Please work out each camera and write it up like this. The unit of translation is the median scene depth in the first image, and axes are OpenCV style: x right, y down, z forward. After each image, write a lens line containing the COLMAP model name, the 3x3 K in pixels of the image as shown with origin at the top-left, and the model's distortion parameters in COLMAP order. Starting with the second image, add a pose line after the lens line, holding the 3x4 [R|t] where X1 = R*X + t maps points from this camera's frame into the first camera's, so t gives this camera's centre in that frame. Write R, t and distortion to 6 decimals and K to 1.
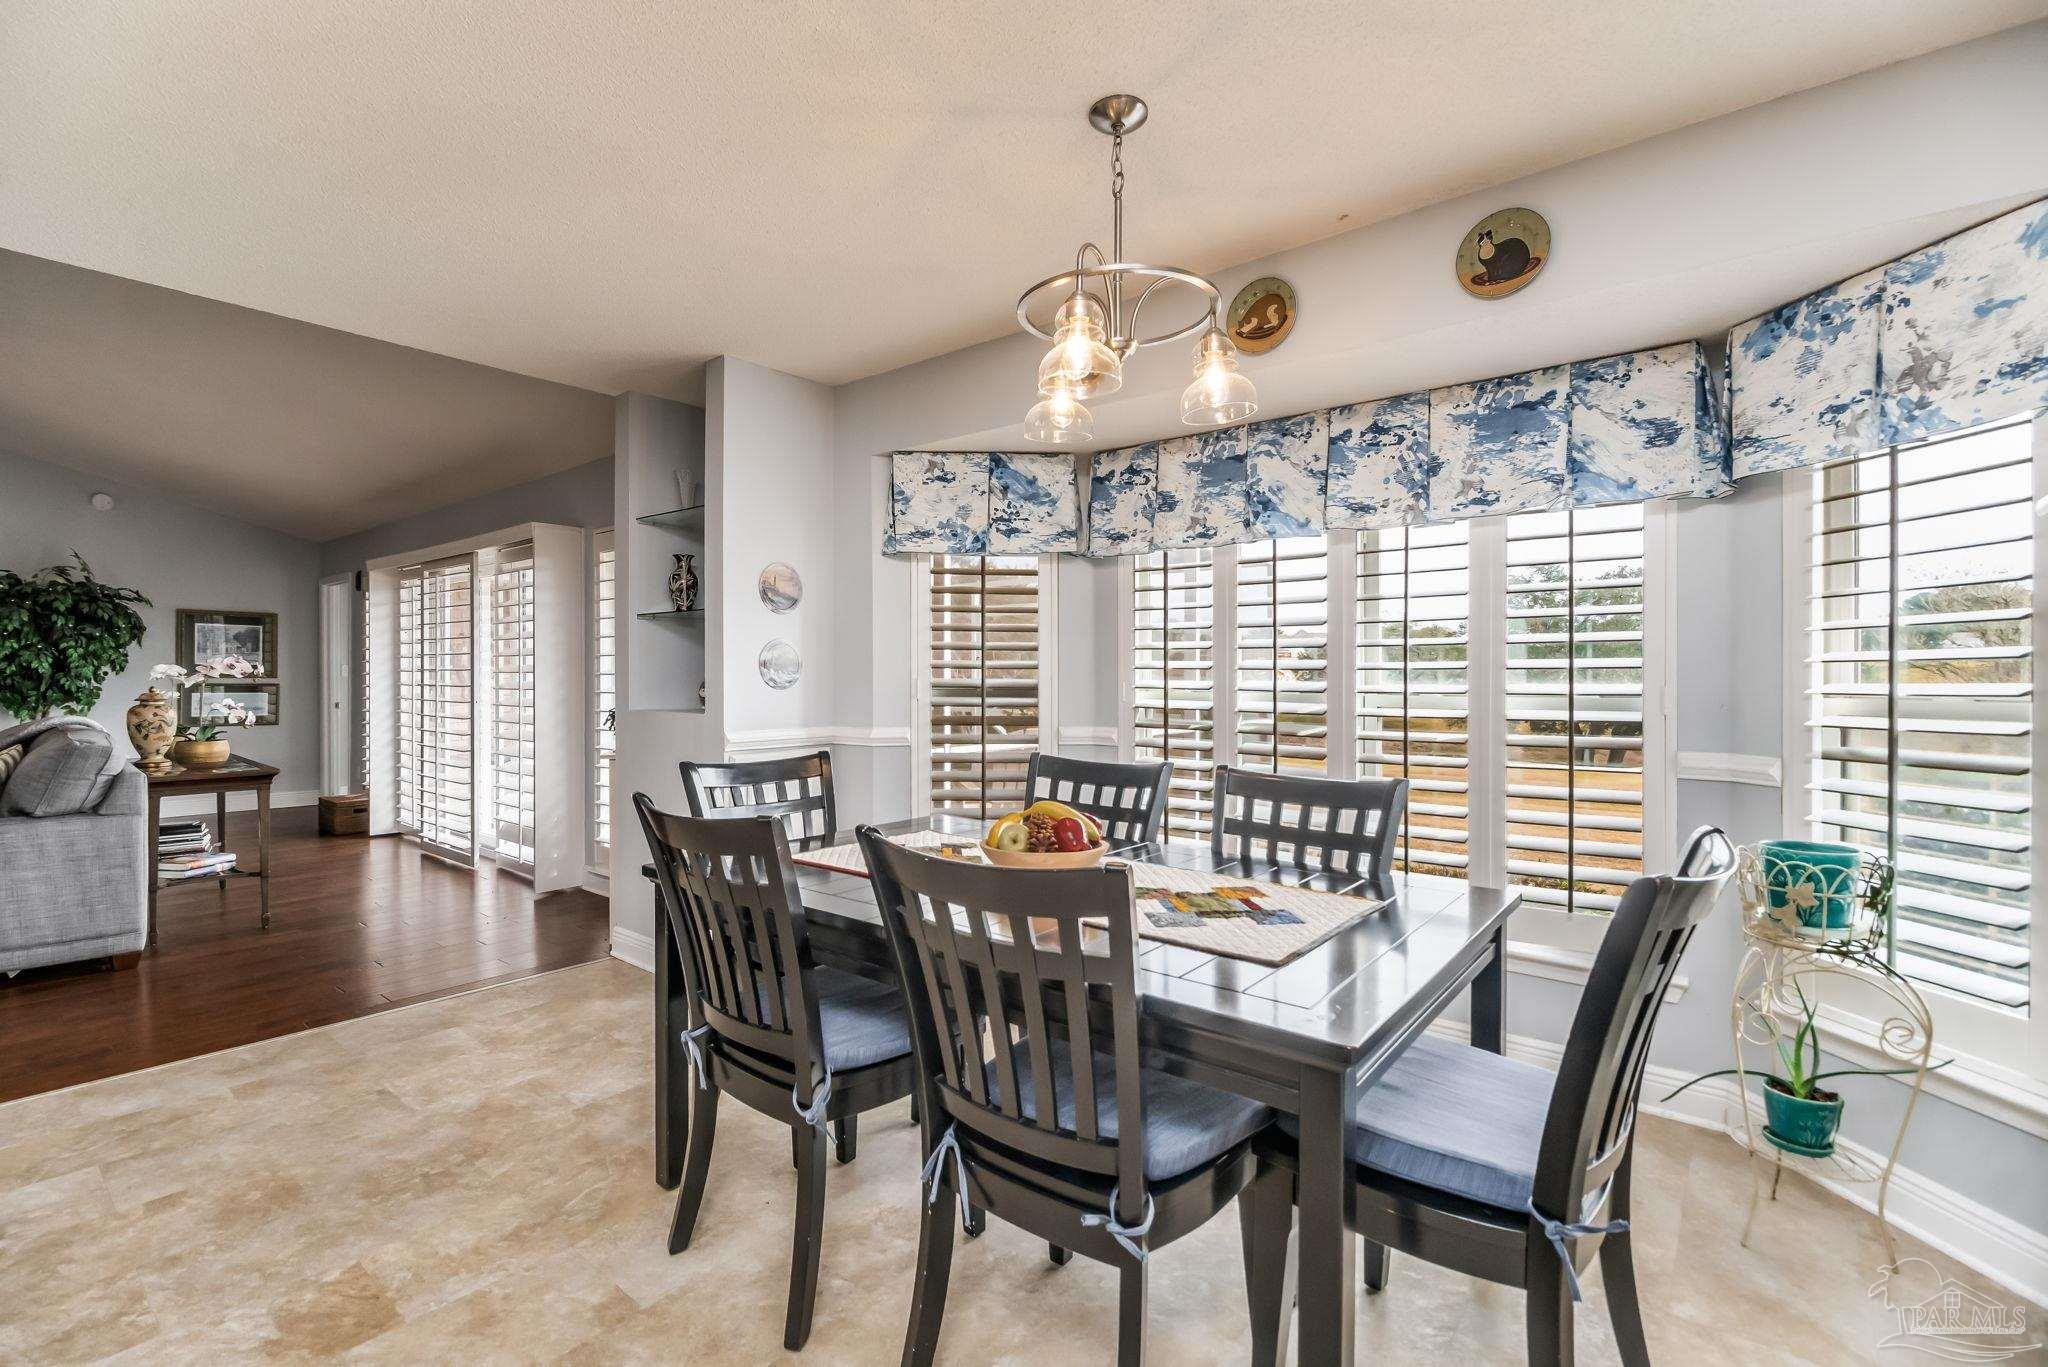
lens RADIAL K [[910.4, 0, 1017.6], [0, 910.4, 682.6], [0, 0, 1]] dist [-0.005016, -0.001808]
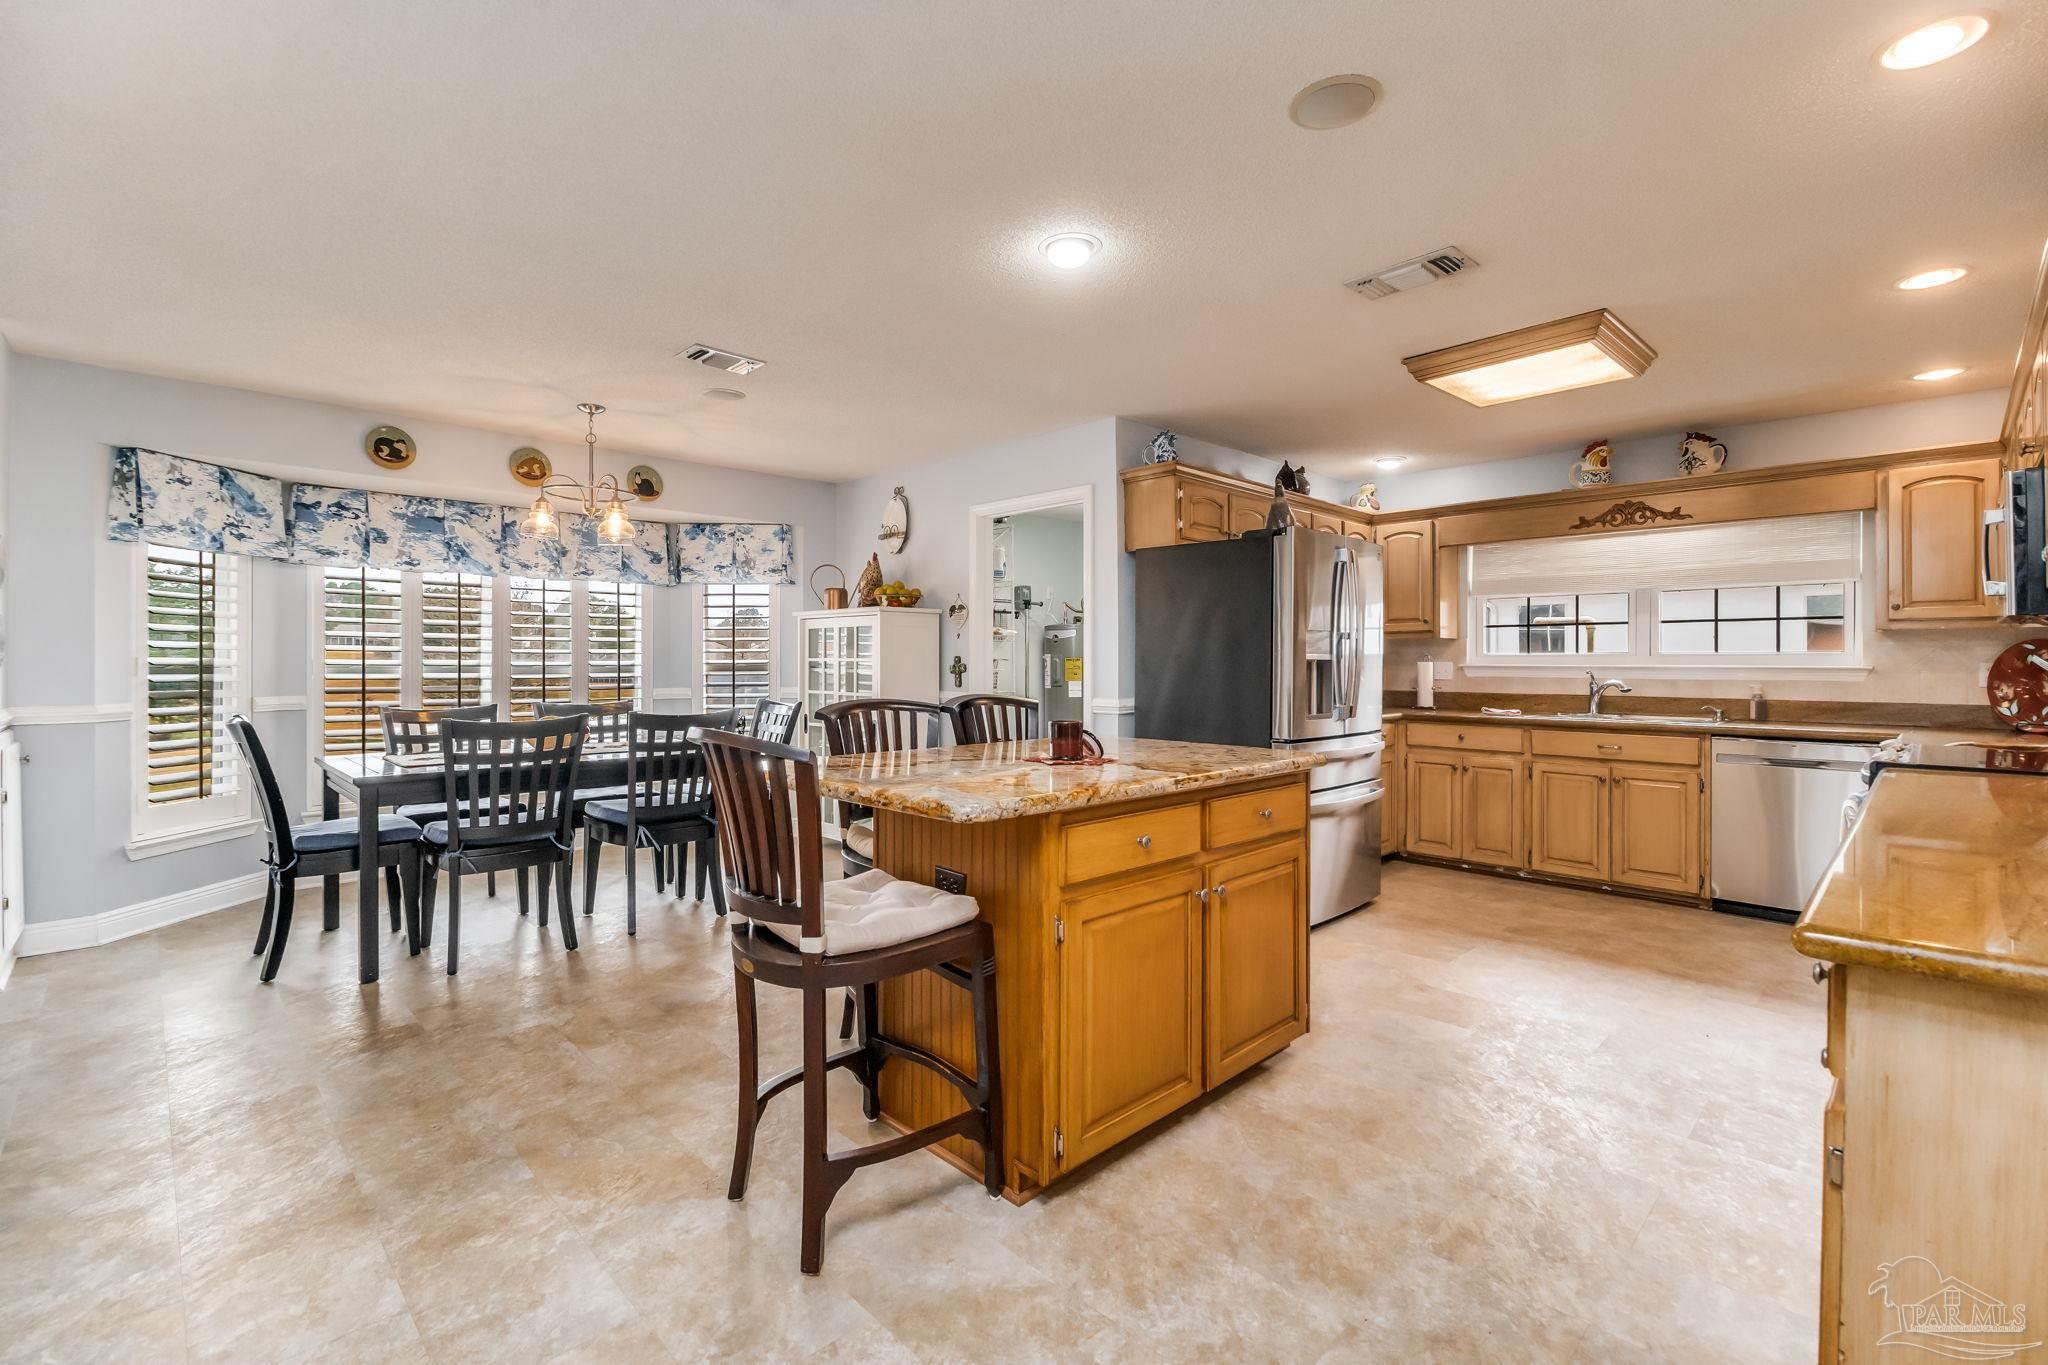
lens RADIAL K [[910.4, 0, 1028.0], [0, 910.4, 660.6], [0, 0, 1]] dist [-0.005016, -0.001808]
pose [[0.101484, -0.000405, 0.994837, -1.204816], [0.002019, 0.999998, 0.000201, 0.002040], [-0.994835, 0.001988, 0.101485, -0.181790]]
